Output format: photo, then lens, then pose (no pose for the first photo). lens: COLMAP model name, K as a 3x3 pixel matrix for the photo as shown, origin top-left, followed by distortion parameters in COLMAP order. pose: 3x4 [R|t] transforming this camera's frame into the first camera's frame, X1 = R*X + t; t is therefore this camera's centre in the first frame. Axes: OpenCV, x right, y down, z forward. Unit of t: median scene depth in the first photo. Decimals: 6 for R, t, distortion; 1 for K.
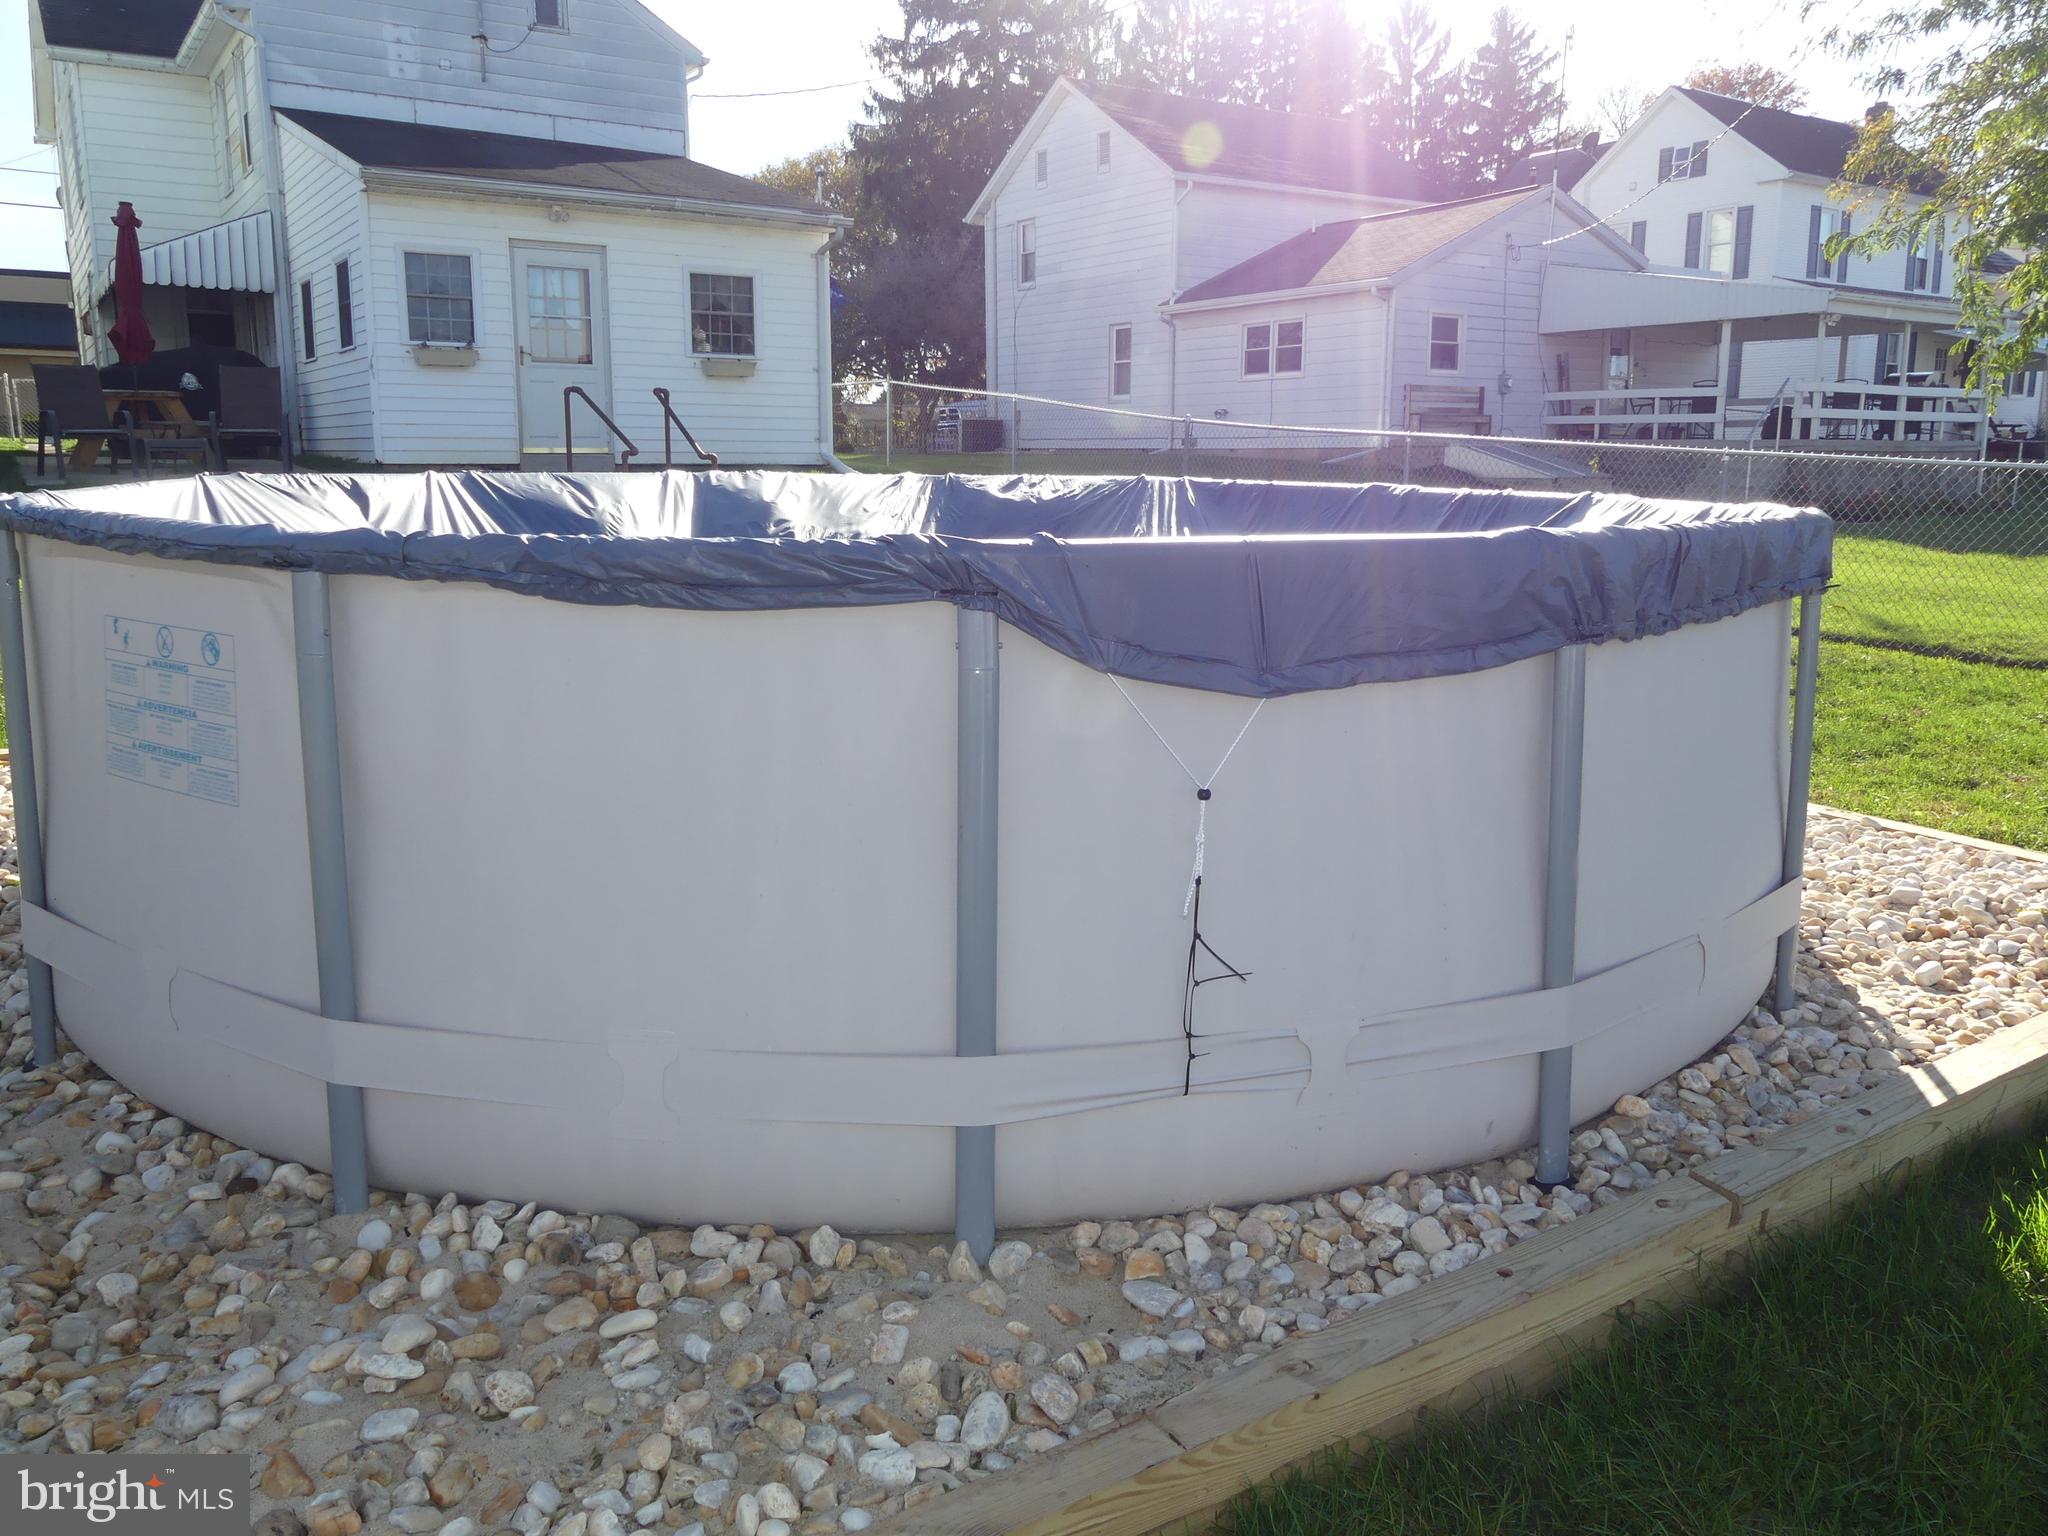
lens RADIAL K [[1523.6, 0, 1028.5], [0, 1523.6, 757.3], [0, 0, 1]] dist [-0.035189, 0.001268]
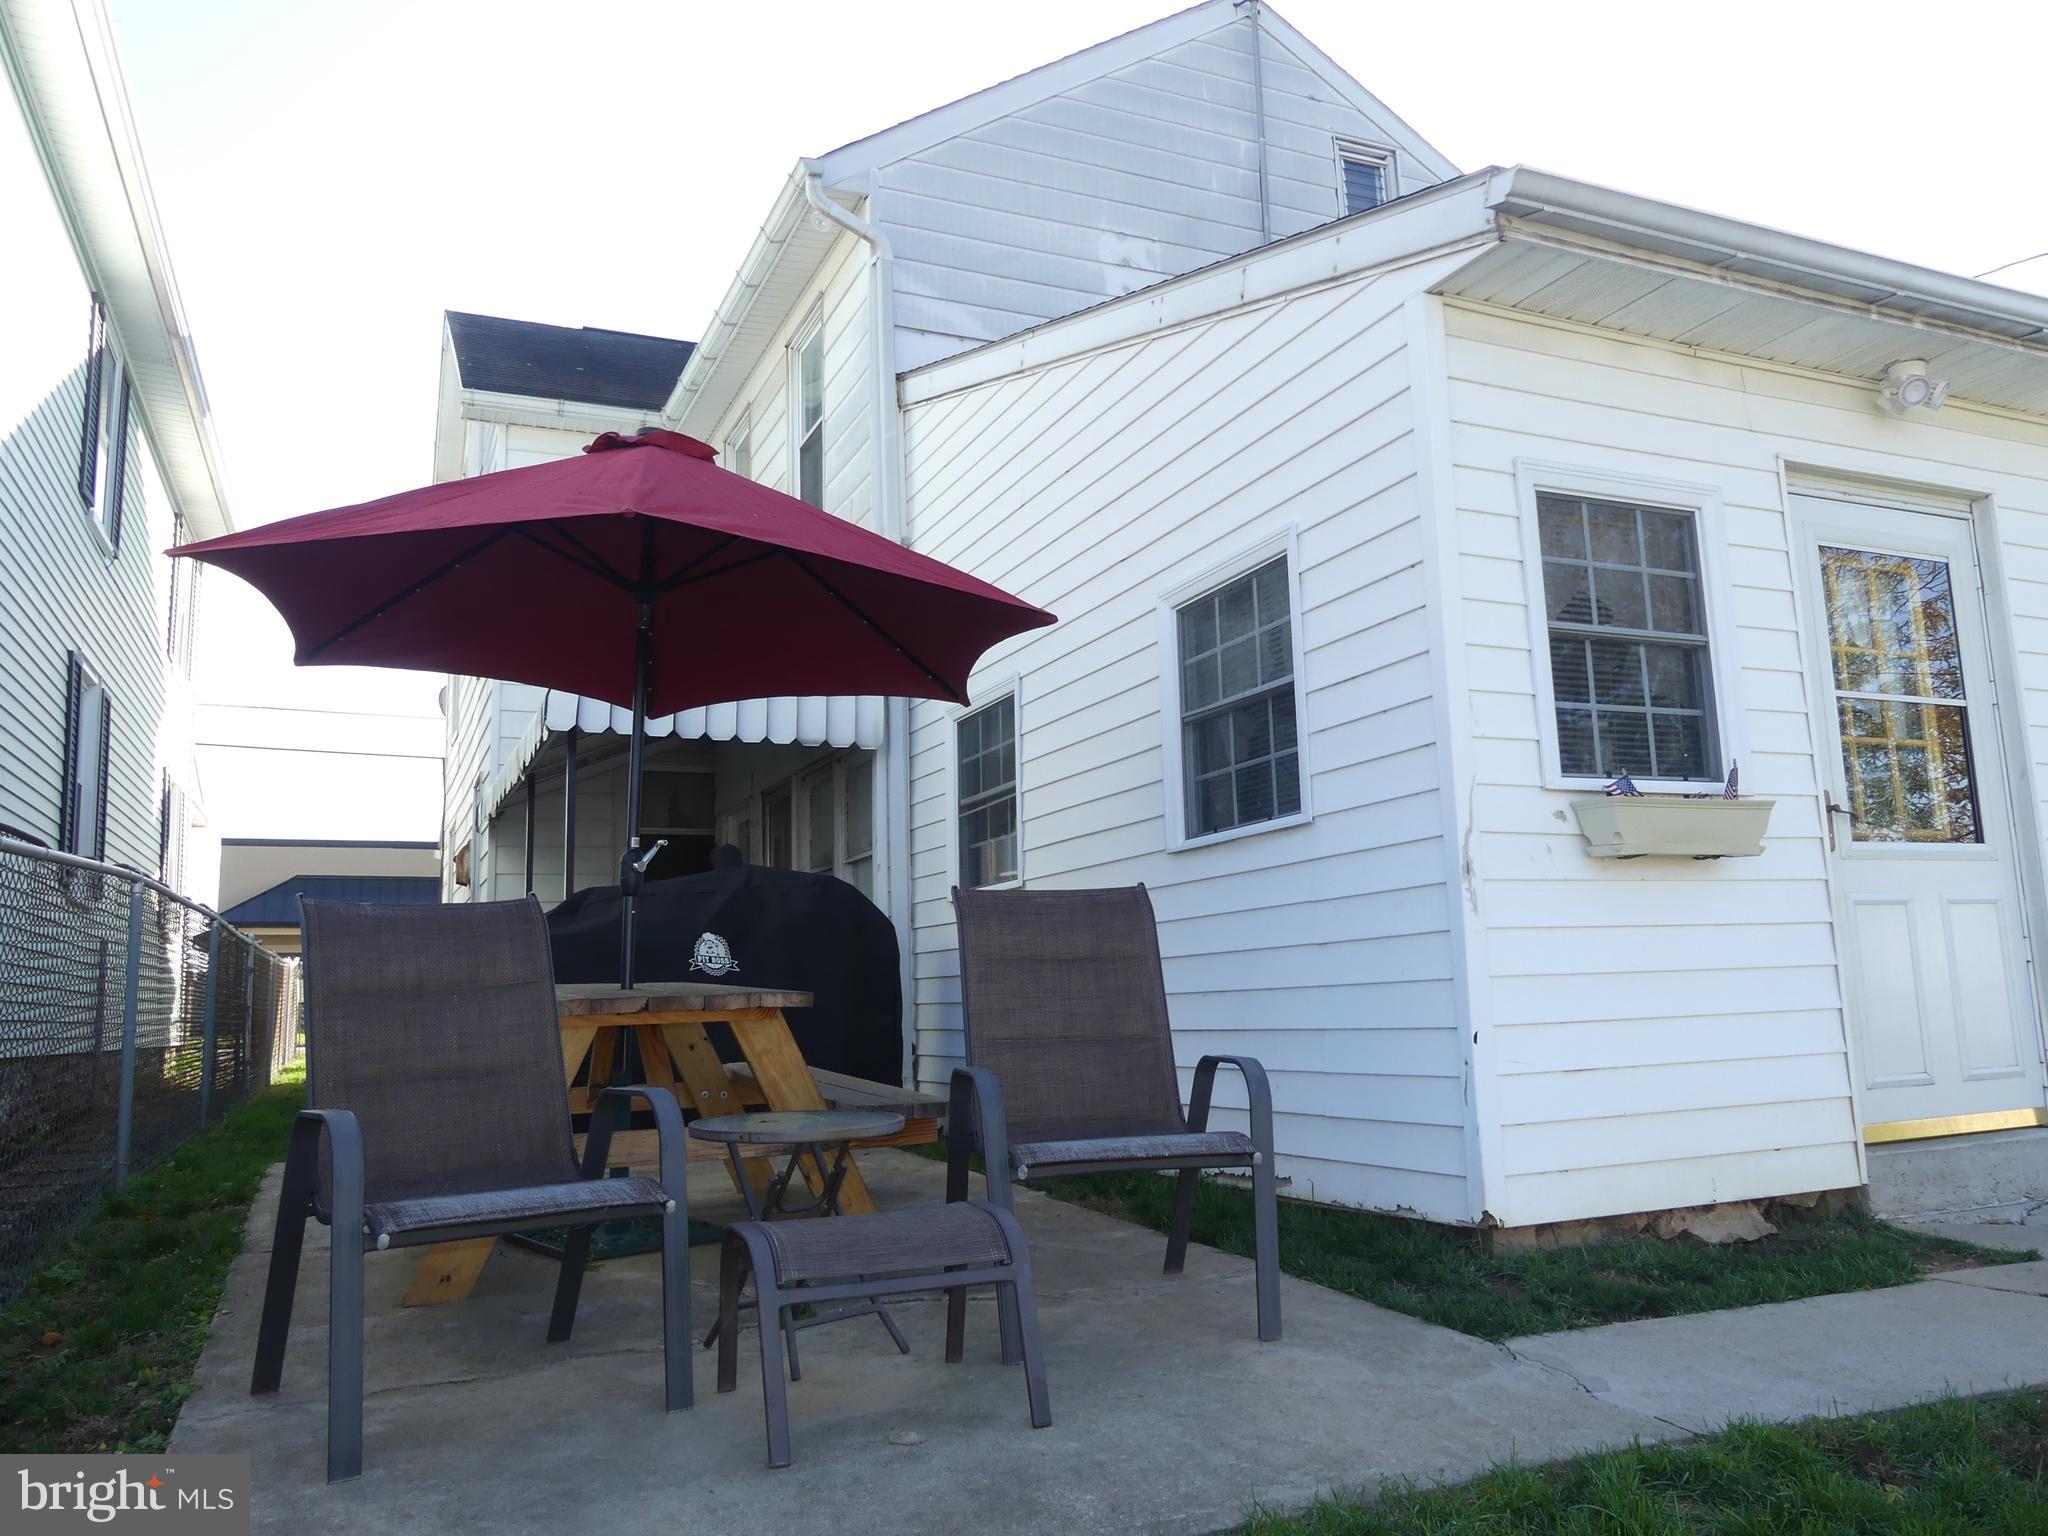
lens RADIAL K [[1523.6, 0, 1028.5], [0, 1523.6, 757.3], [0, 0, 1]] dist [-0.035189, 0.001268]
pose [[0.983457, -0.069225, -0.167394, -0.435148], [0.005958, 0.935961, -0.352054, -0.168669], [0.181045, 0.345233, 0.920889, 0.675969]]
